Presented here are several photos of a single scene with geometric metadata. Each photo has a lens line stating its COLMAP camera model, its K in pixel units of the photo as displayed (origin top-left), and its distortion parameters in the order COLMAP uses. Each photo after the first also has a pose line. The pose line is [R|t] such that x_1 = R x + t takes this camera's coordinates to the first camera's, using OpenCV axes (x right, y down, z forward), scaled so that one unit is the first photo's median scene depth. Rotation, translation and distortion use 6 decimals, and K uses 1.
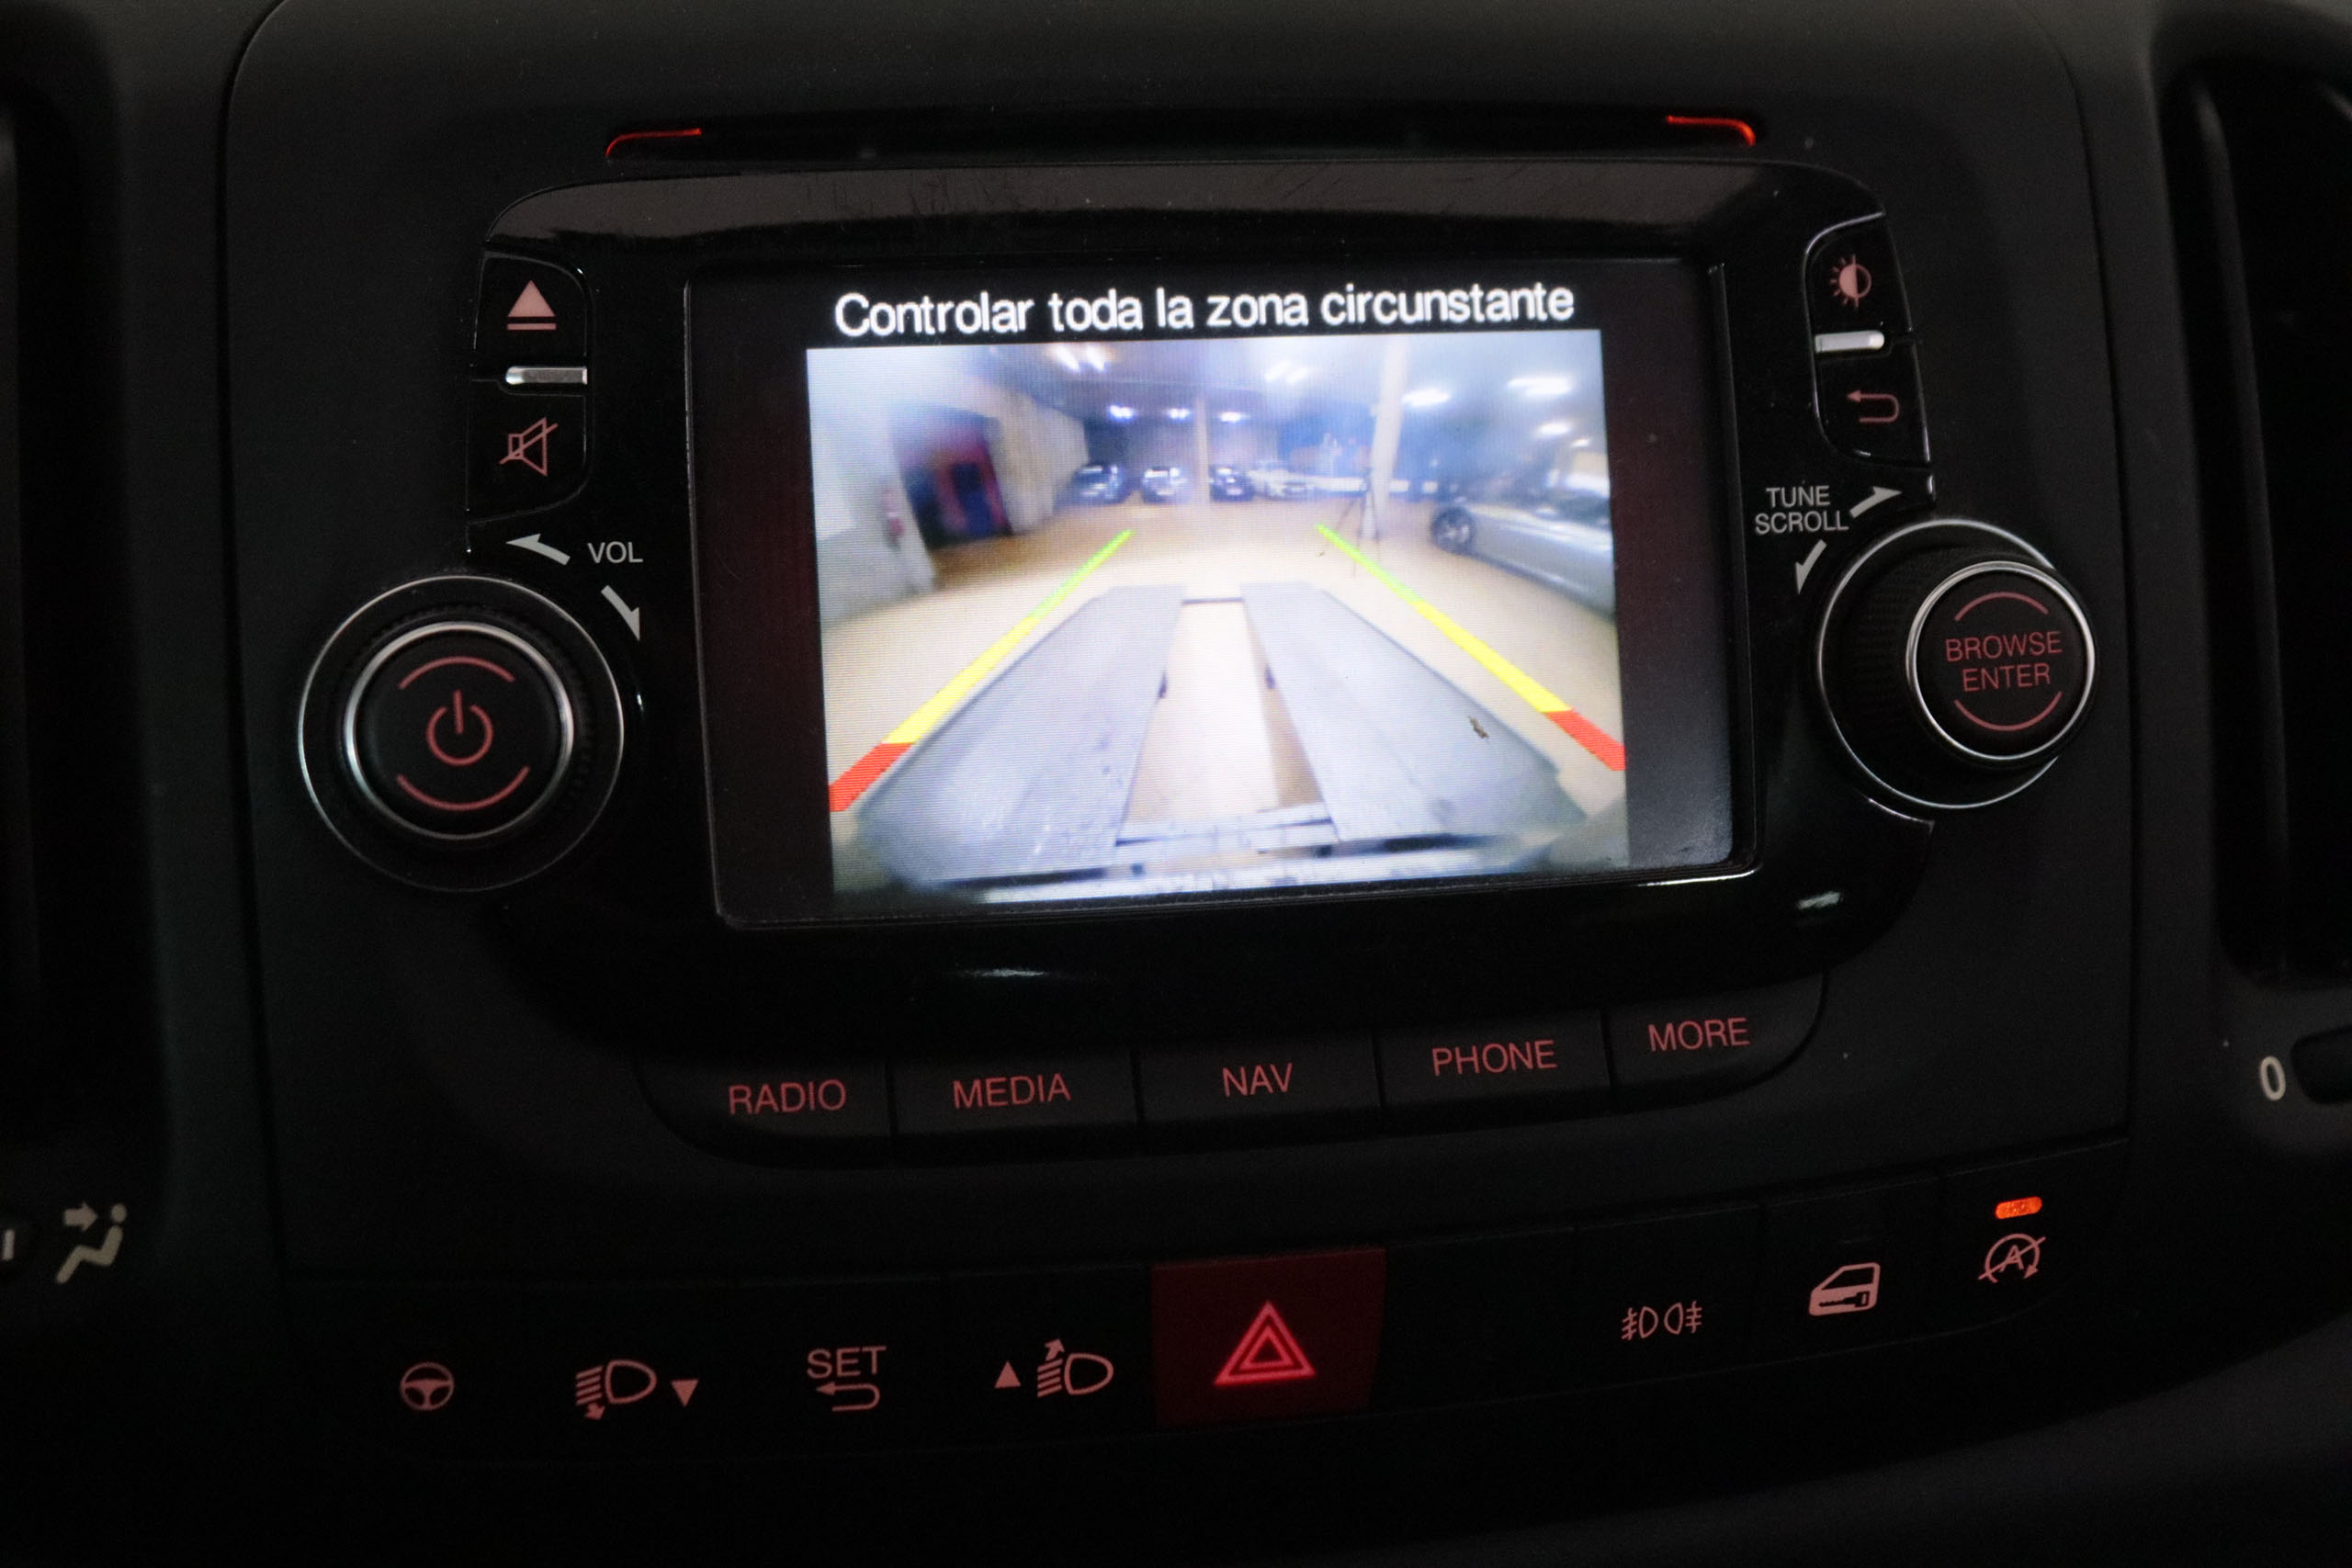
lens RADIAL K [[3411.8, 0, 1174.9], [0, 3411.8, 787.3], [0, 0, 1]] dist [-0.068096, 0.000000]
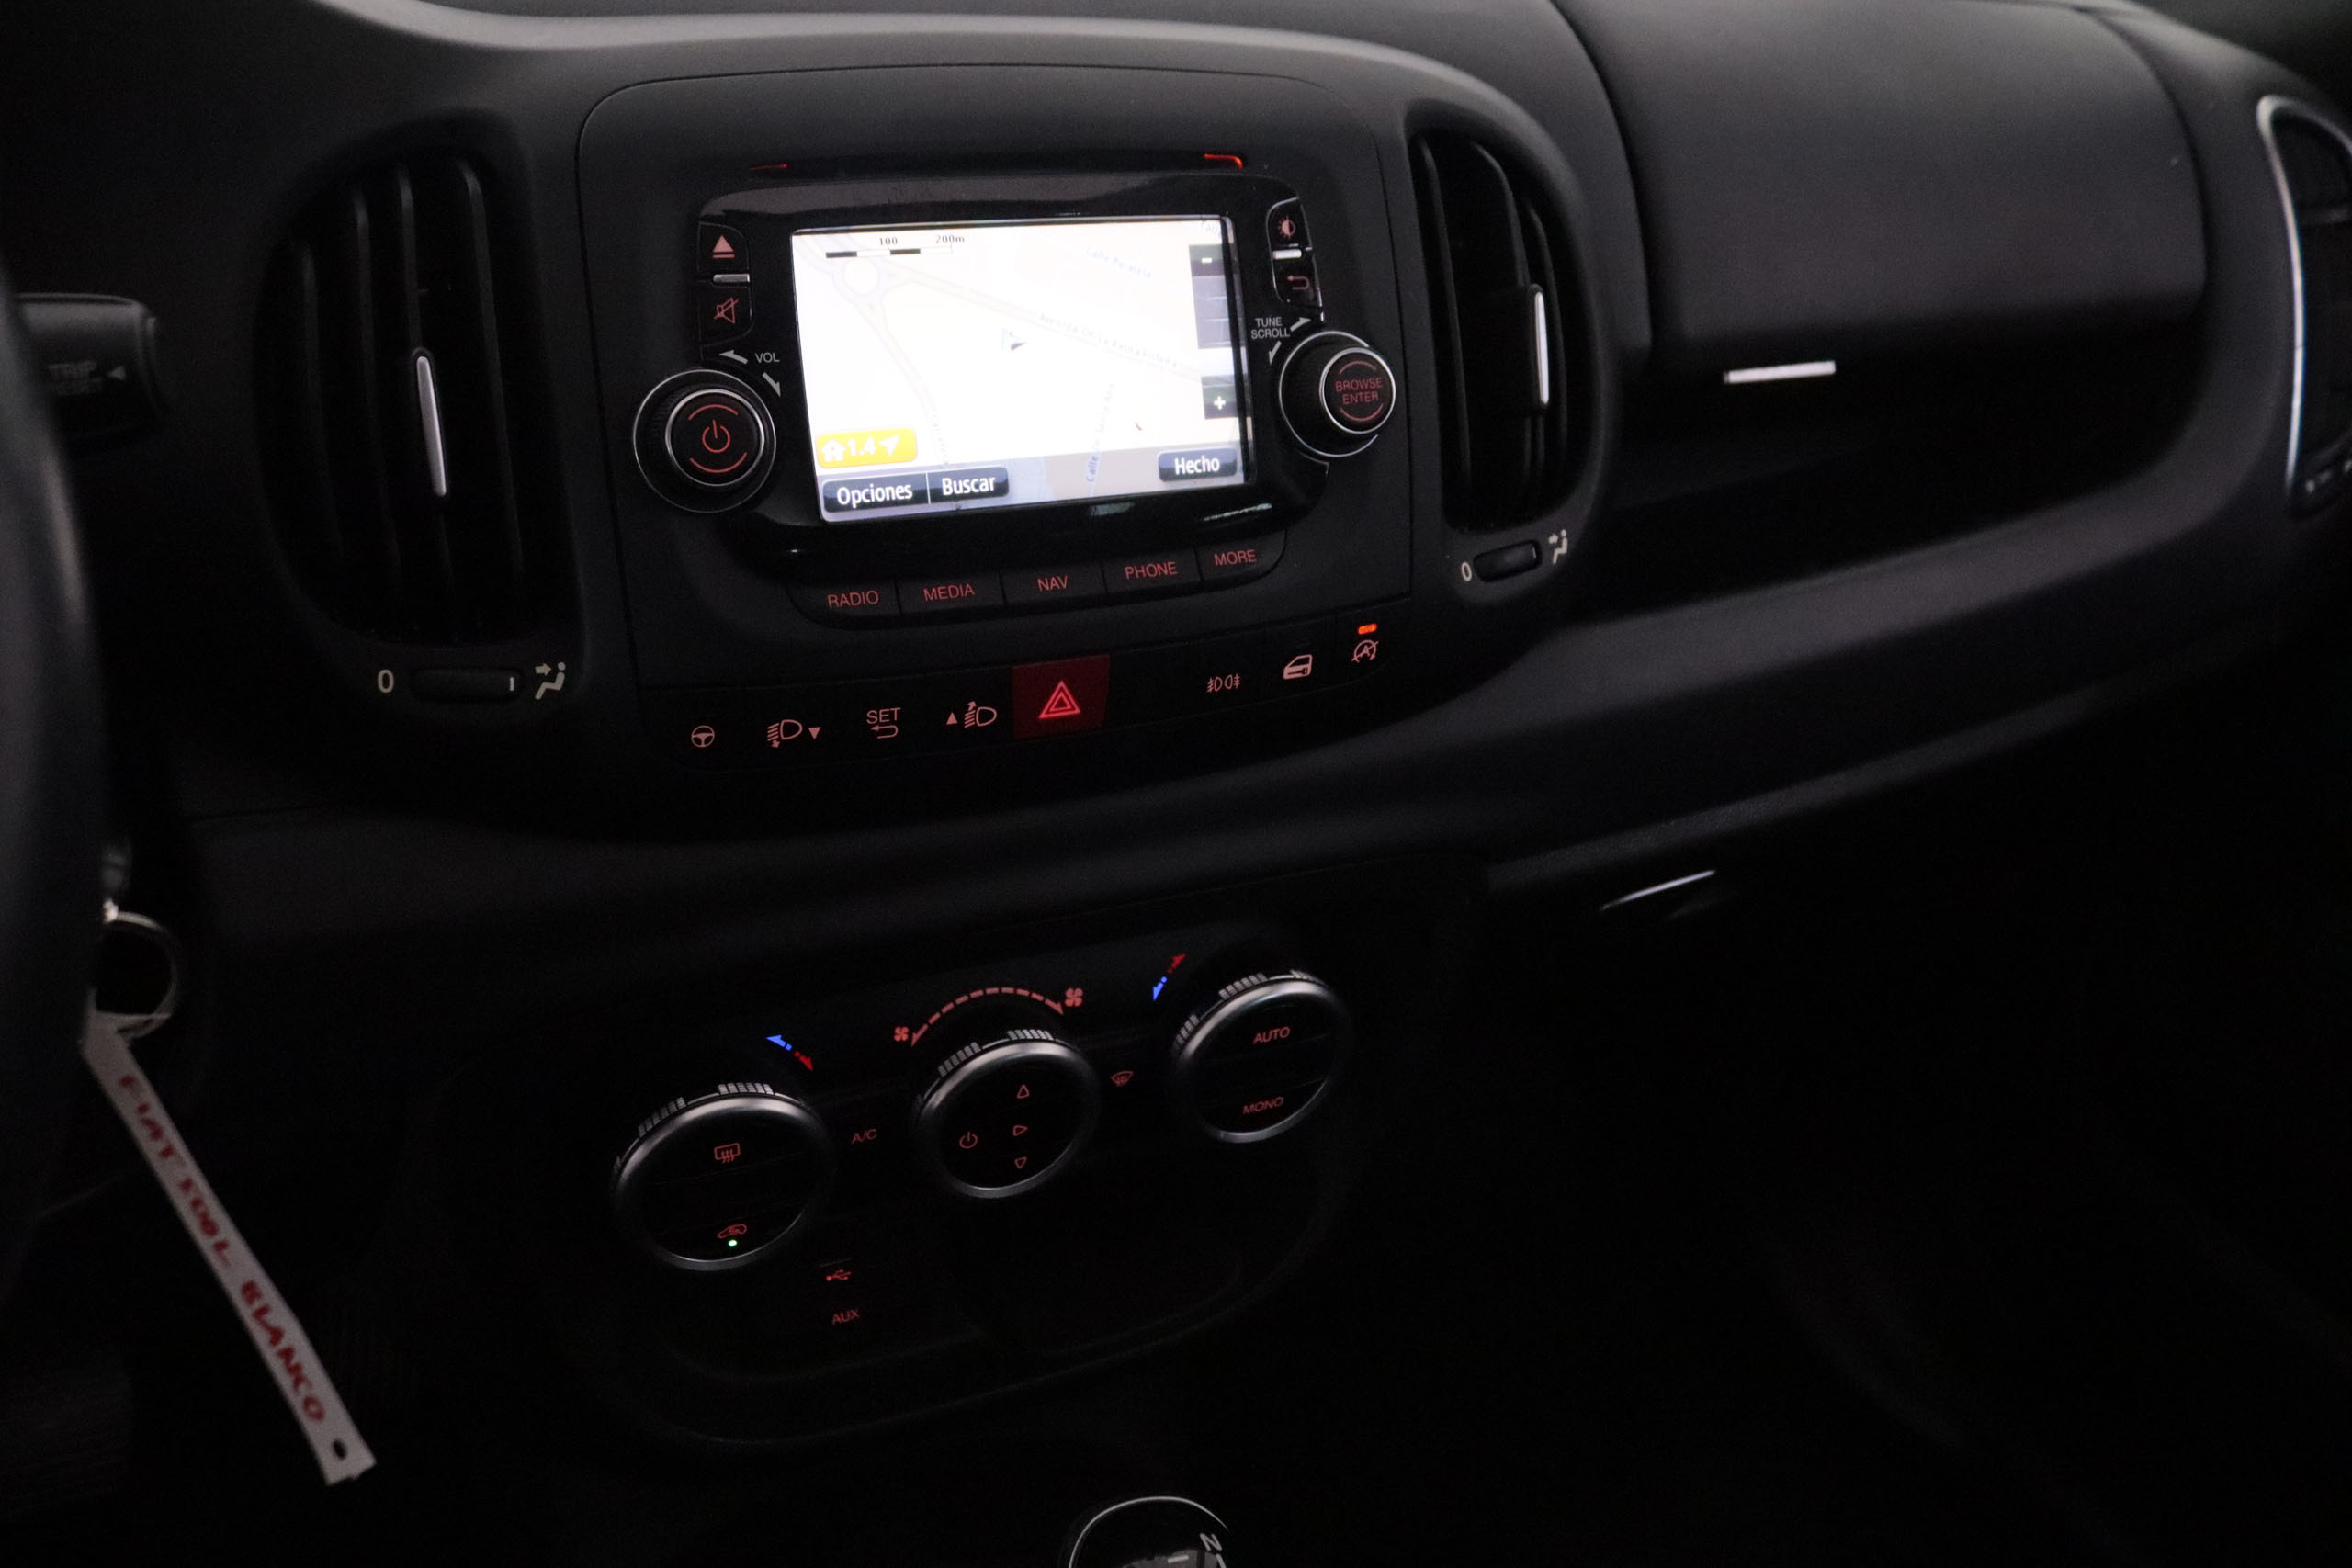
lens RADIAL K [[1971.4, 0, 1195.0], [0, 1971.4, 778.6], [0, 0, 1]] dist [-0.164655, 0.085837]
pose [[0.972855, -0.068223, 0.221132, -0.182180], [0.039279, 0.990372, 0.132741, 0.043839], [-0.228059, -0.120452, 0.966168, -0.307838]]
